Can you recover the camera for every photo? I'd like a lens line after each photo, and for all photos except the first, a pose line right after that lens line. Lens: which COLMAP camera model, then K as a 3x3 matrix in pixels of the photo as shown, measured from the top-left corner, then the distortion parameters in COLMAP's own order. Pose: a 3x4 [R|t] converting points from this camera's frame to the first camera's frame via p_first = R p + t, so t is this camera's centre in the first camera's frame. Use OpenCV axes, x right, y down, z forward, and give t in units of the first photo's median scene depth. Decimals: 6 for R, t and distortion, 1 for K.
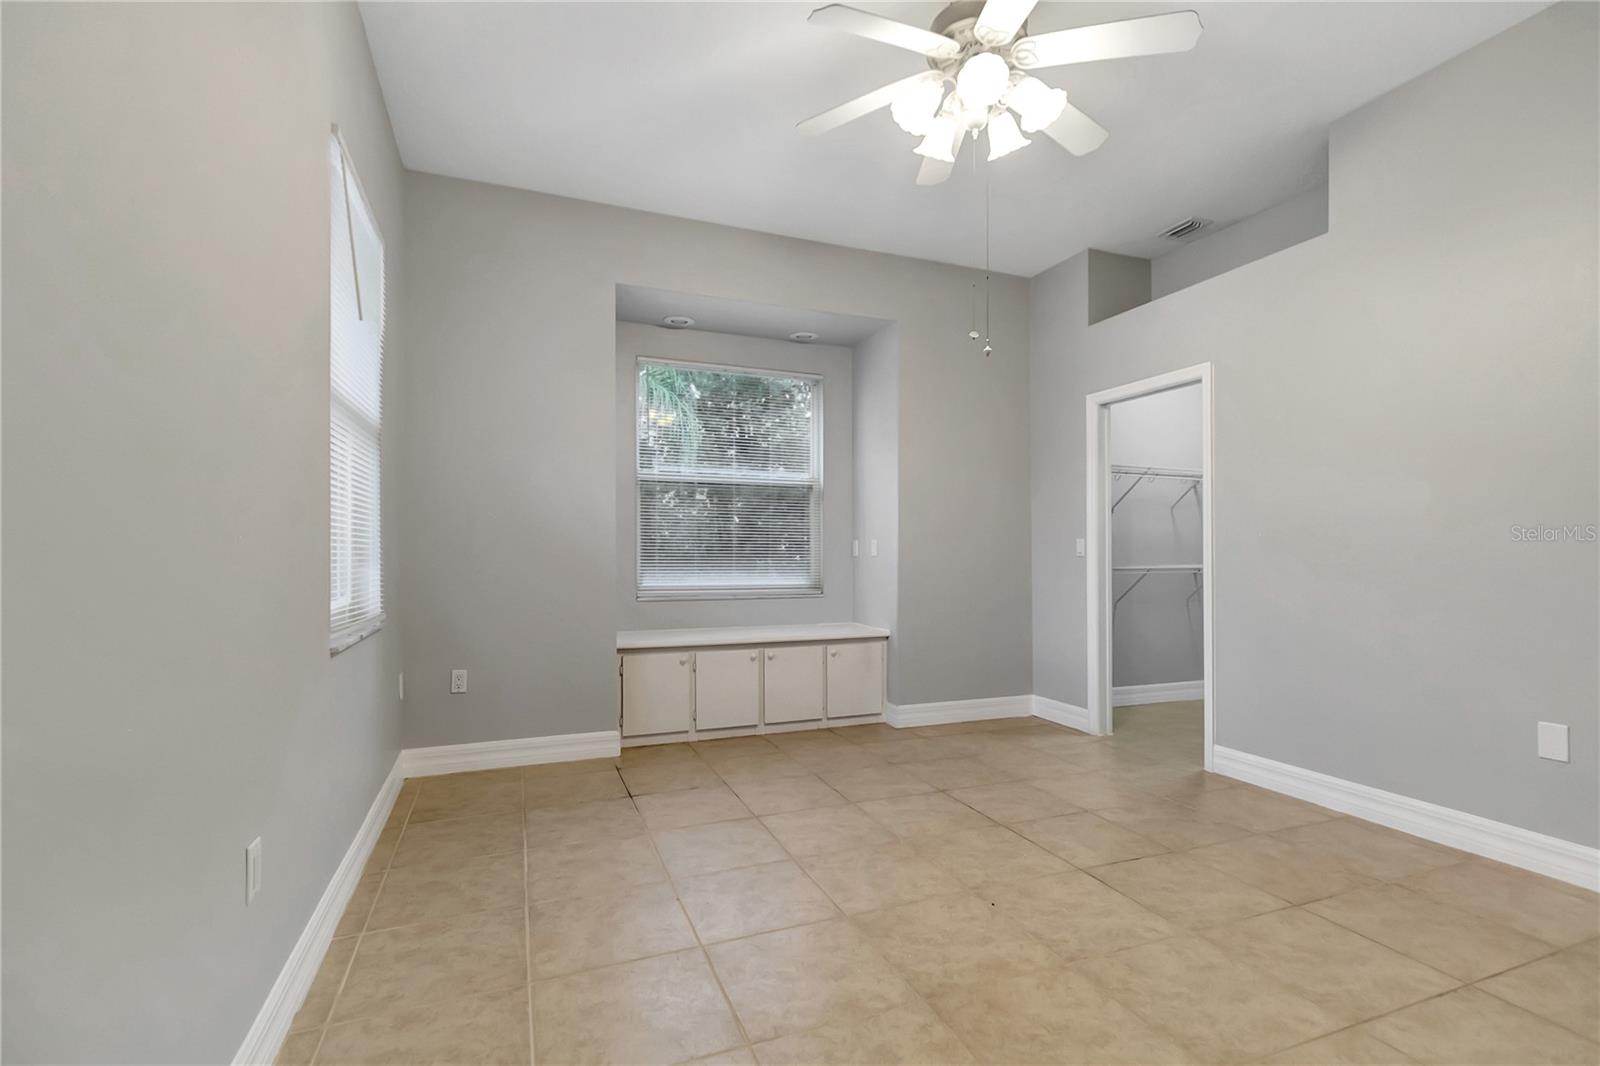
lens RADIAL K [[739.5, 0, 808.1], [0, 739.5, 543.8], [0, 0, 1]] dist [0.005609, -0.001432]
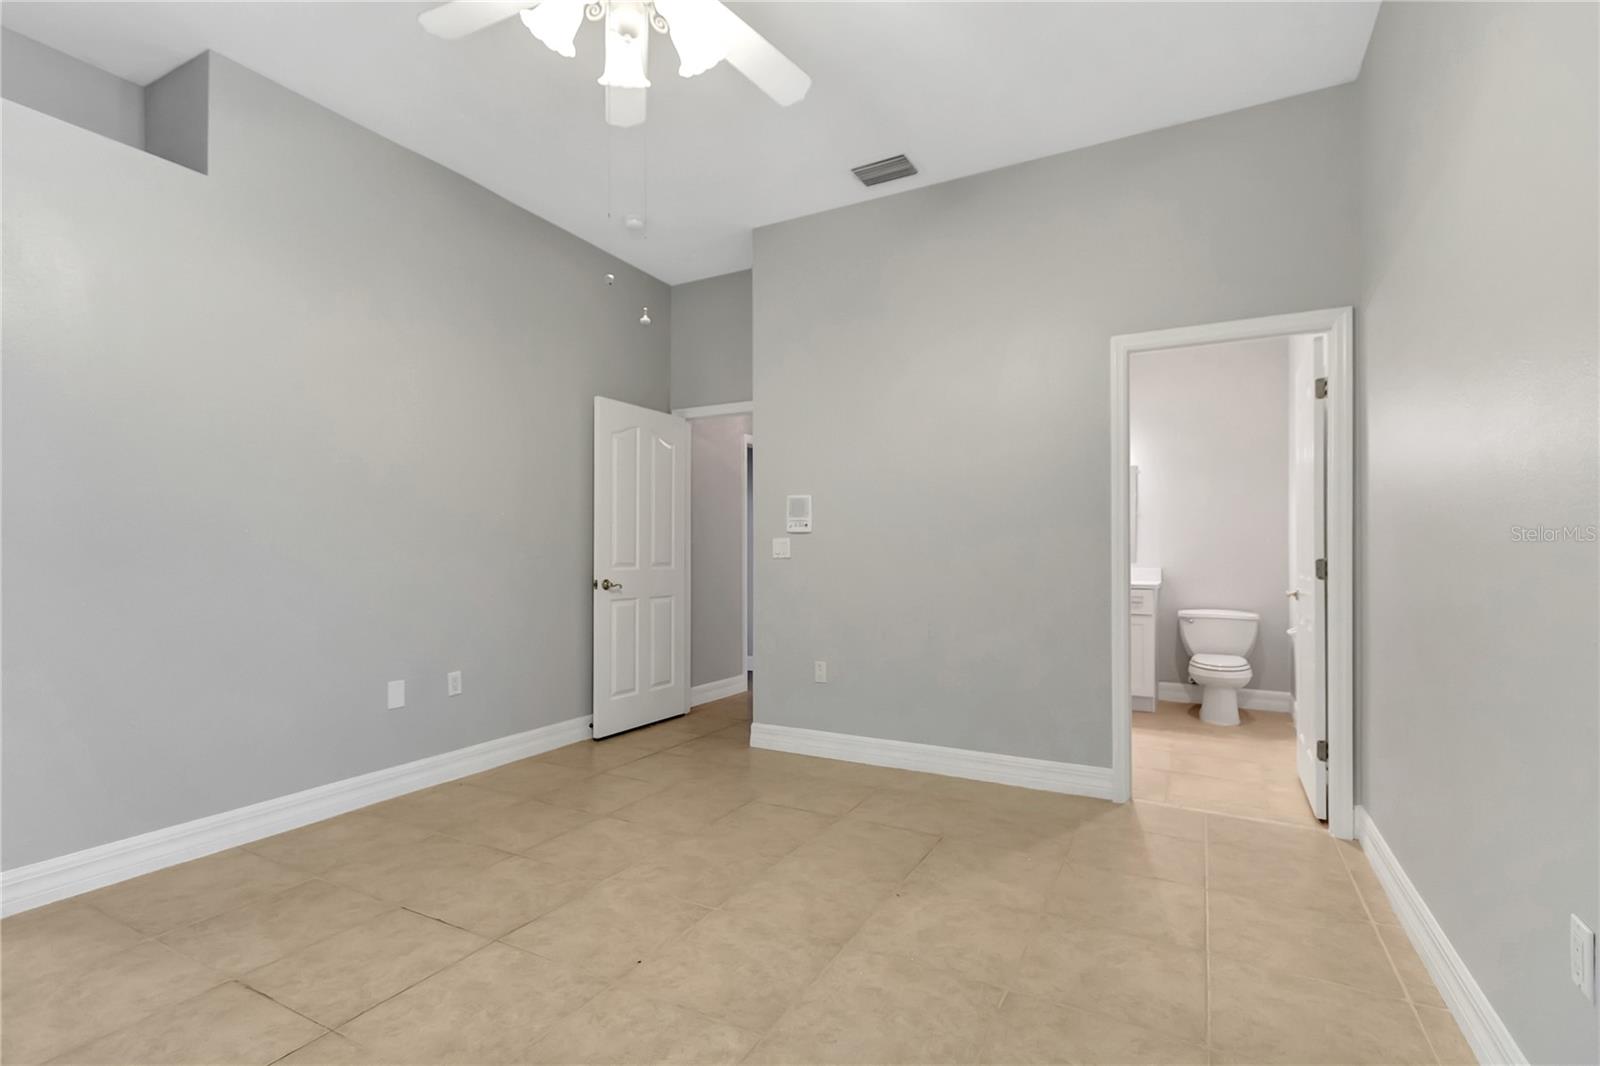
lens RADIAL K [[739.5, 0, 811.7], [0, 739.5, 538.6], [0, 0, 1]] dist [0.005609, -0.001432]
pose [[-0.653019, 0.017420, 0.757141, -0.480027], [-0.005907, 0.999588, -0.028092, 0.018997], [-0.757319, -0.022817, -0.652647, 1.267349]]
